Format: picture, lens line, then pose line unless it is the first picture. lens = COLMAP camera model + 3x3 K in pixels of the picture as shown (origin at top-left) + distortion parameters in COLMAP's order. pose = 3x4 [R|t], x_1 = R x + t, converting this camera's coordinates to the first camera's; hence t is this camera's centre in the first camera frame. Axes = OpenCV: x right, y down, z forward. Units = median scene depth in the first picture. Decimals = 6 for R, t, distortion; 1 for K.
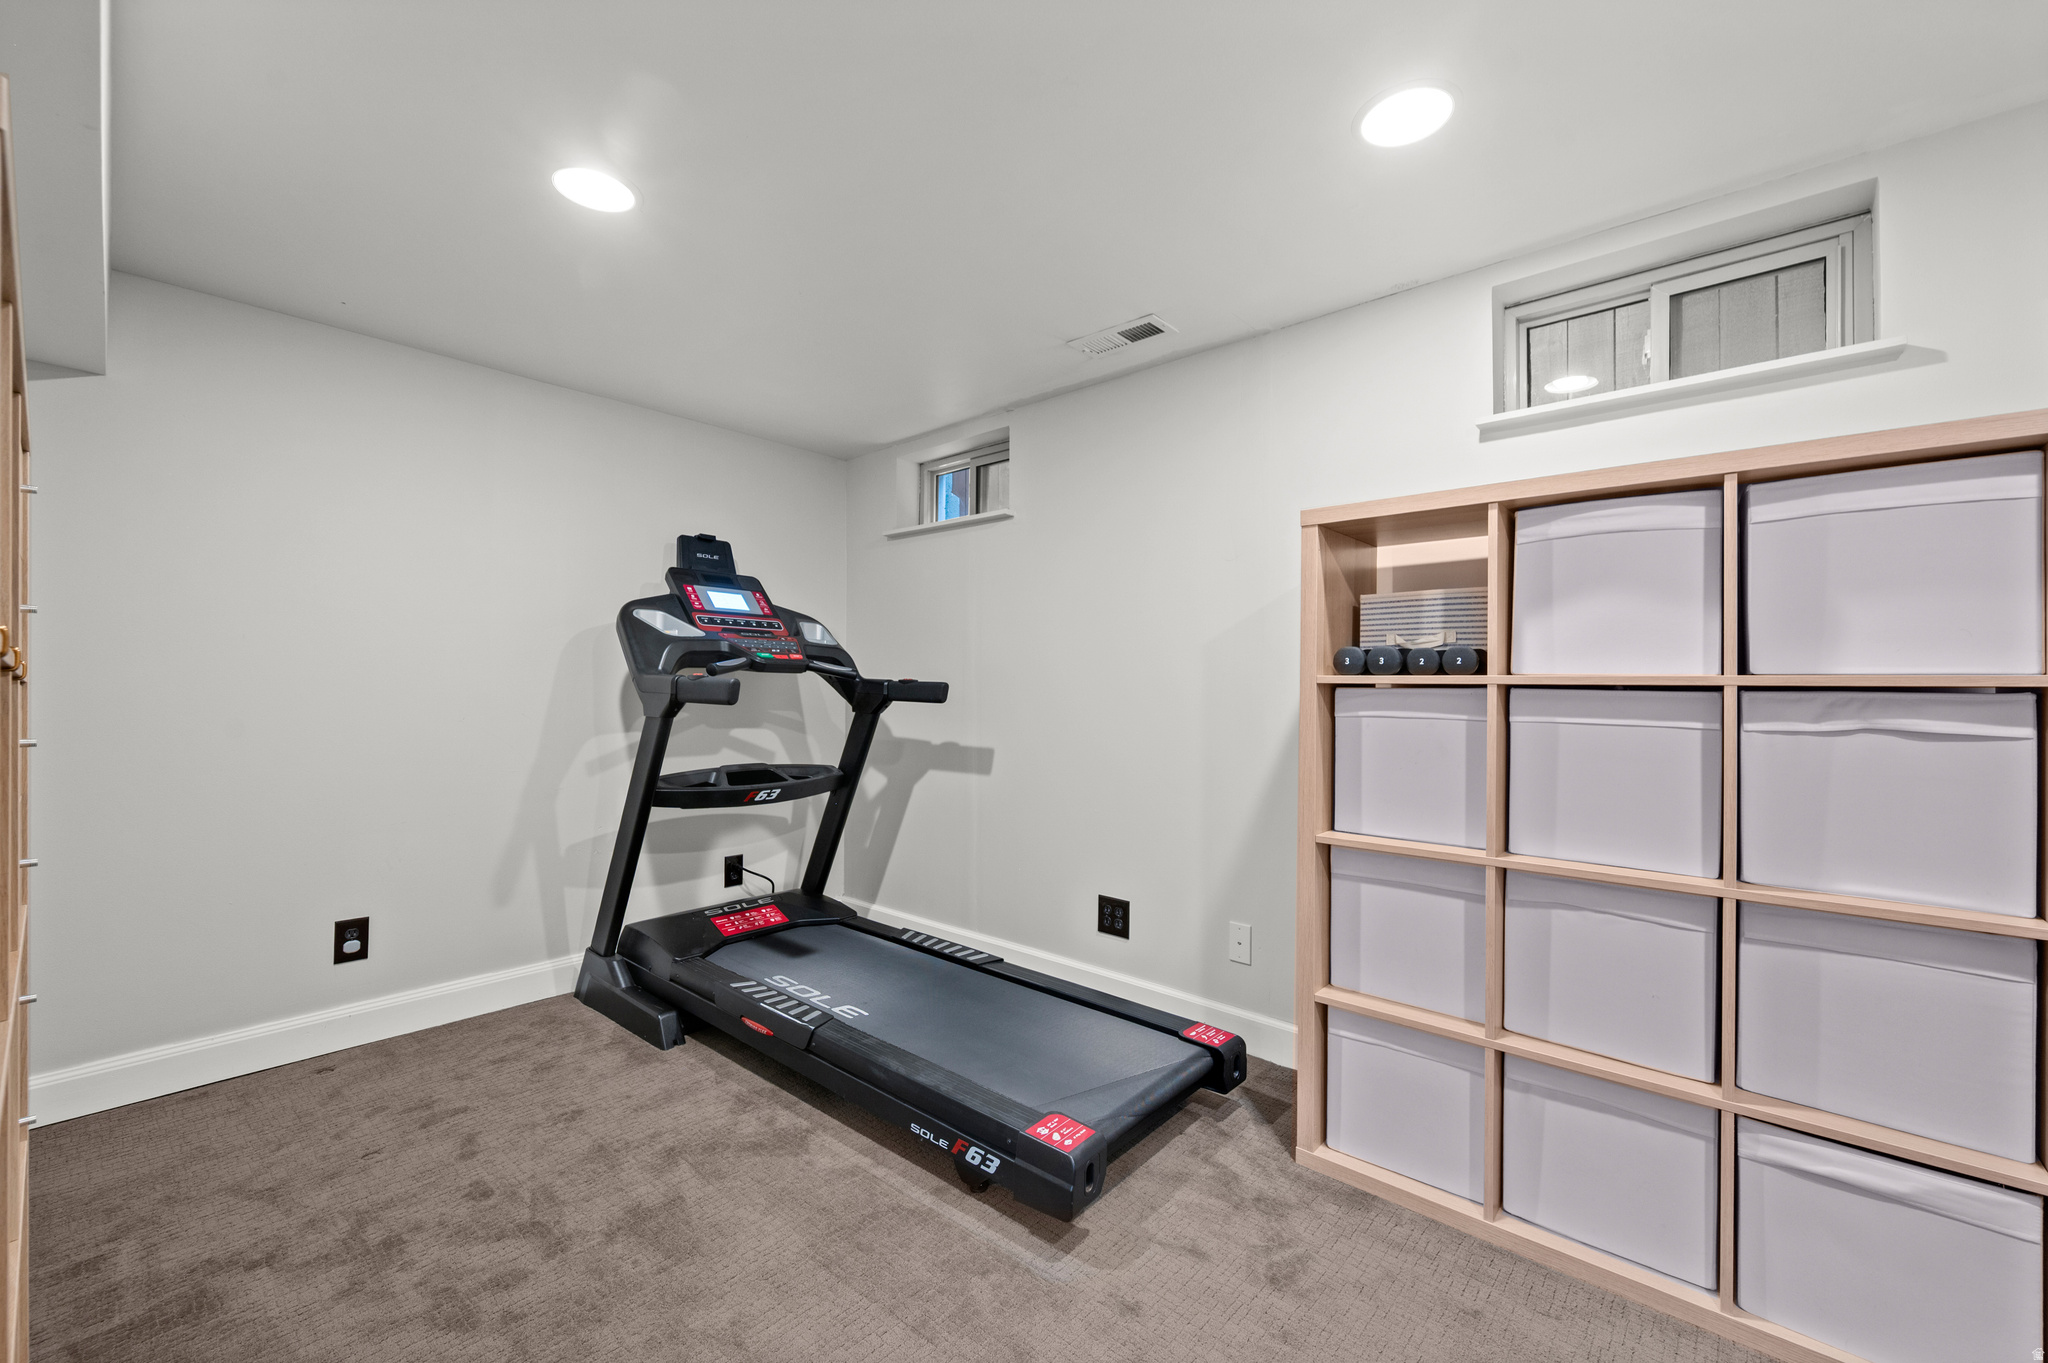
lens RADIAL K [[826.4, 0, 1018.8], [0, 826.4, 681.3], [0, 0, 1]] dist [-0.006241, 0.000551]
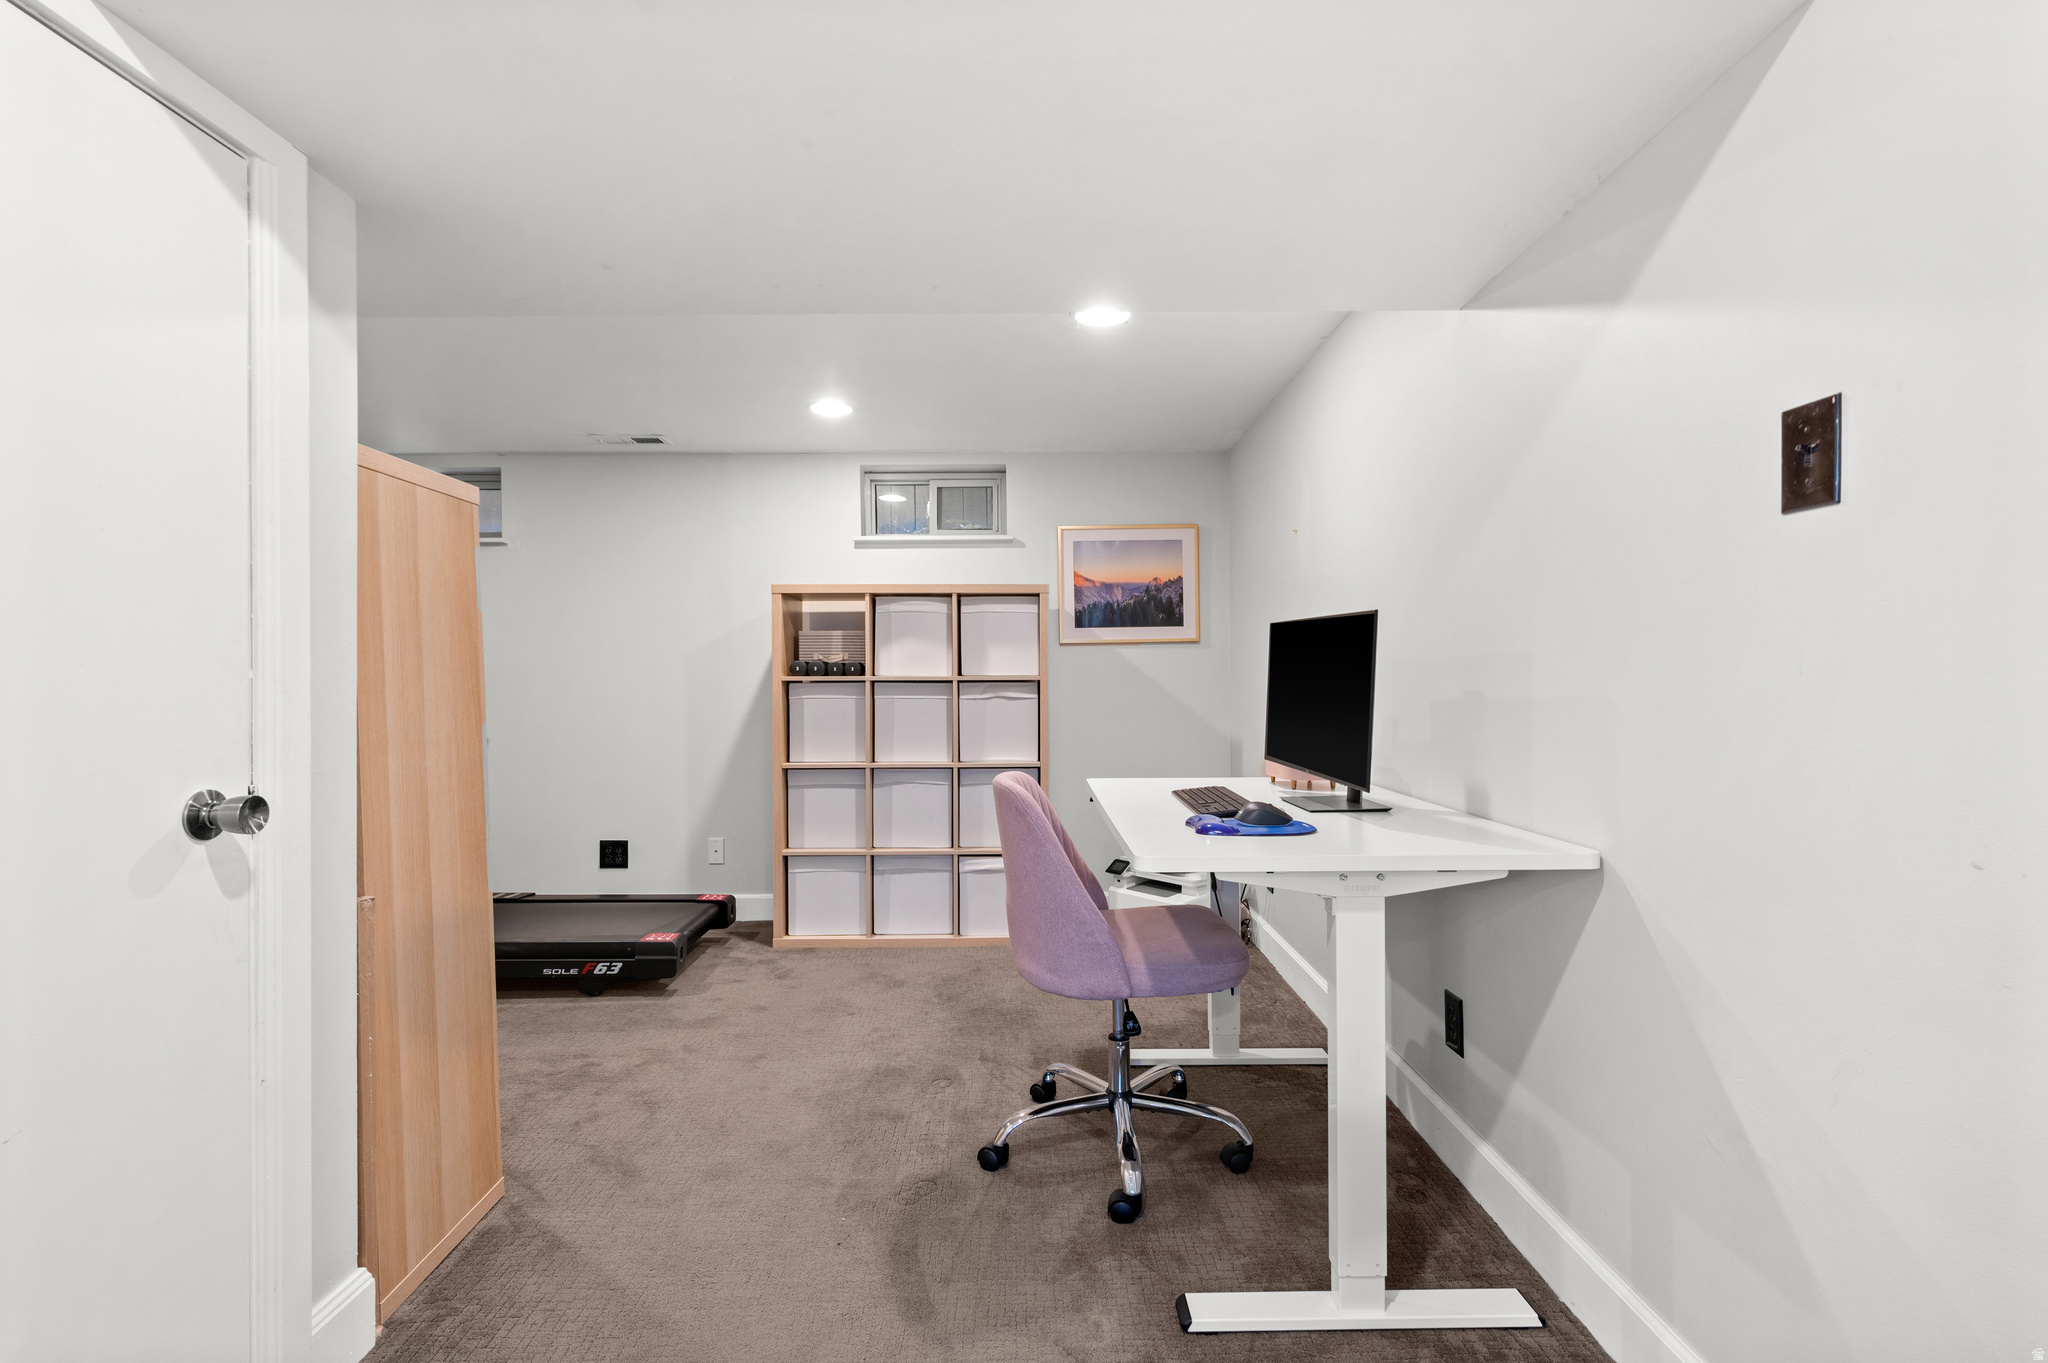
lens RADIAL K [[943.7, 0, 1022.3], [0, 943.7, 683.2], [0, 0, 1]] dist [-0.001923, -0.000040]
pose [[0.738444, -0.008857, 0.674256, -0.696982], [0.006416, 0.999961, 0.006109, -0.001372], [-0.674284, -0.000186, 0.738472, -0.958869]]
